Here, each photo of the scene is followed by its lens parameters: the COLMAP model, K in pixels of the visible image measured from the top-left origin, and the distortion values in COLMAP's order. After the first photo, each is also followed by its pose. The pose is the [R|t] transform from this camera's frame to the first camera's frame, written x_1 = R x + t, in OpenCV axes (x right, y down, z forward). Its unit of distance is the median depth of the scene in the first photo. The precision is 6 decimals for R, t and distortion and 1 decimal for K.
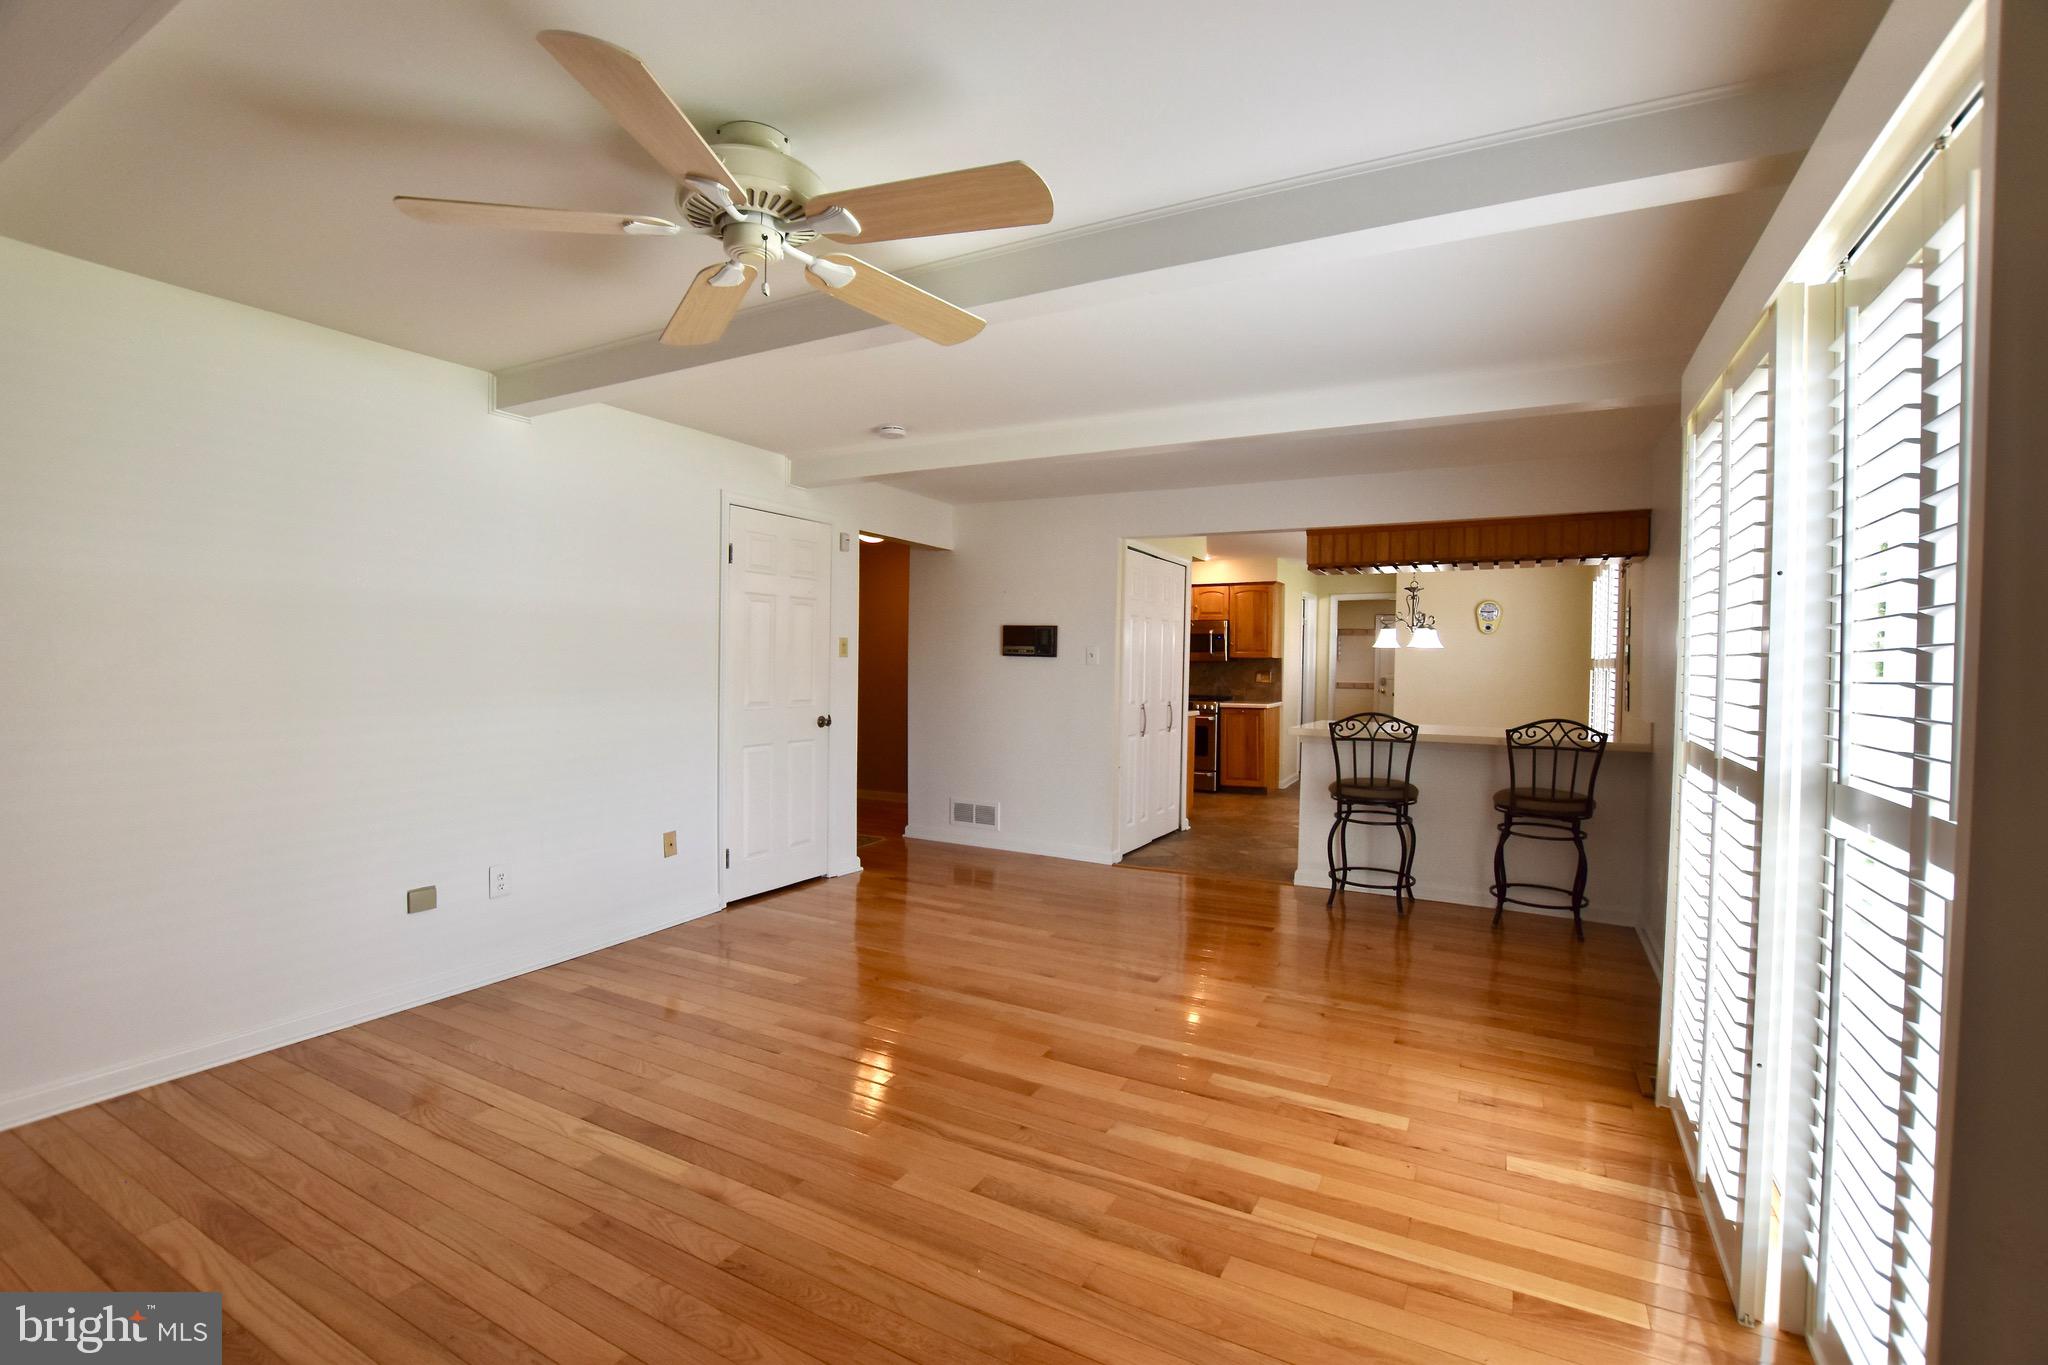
lens RADIAL K [[892.2, 0, 1035.1], [0, 892.2, 684.4], [0, 0, 1]] dist [-0.031065, 0.004357]
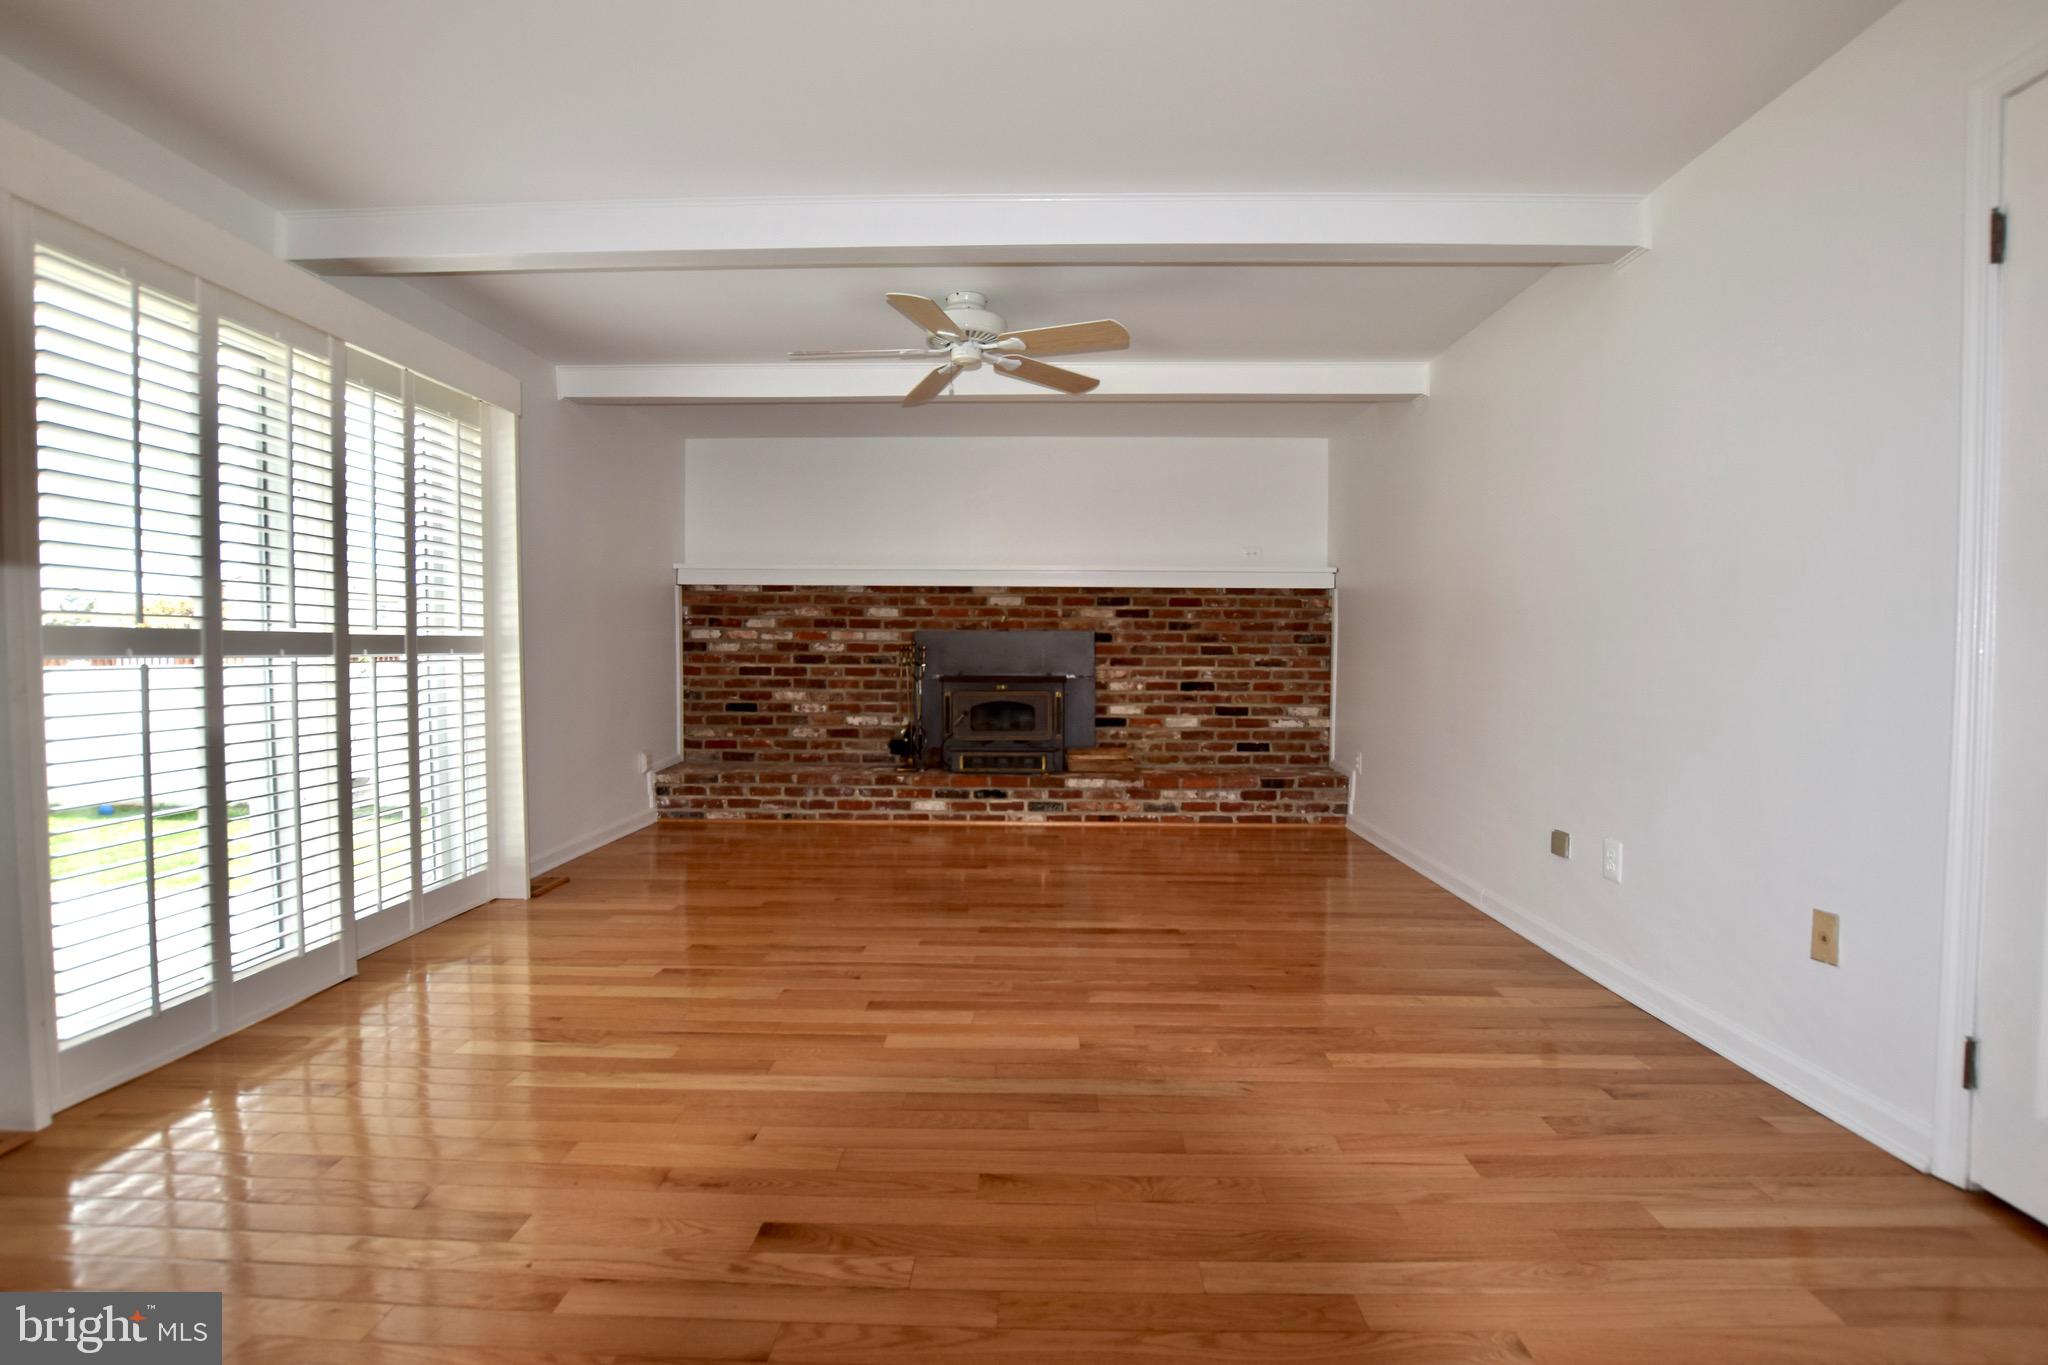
lens RADIAL K [[892.2, 0, 1035.1], [0, 892.2, 684.4], [0, 0, 1]] dist [-0.031065, 0.004357]
pose [[-0.880055, 0.008796, -0.474791, 0.265925], [-0.022016, 0.997998, 0.059298, 0.034244], [0.474362, 0.062639, -0.878099, 1.700667]]
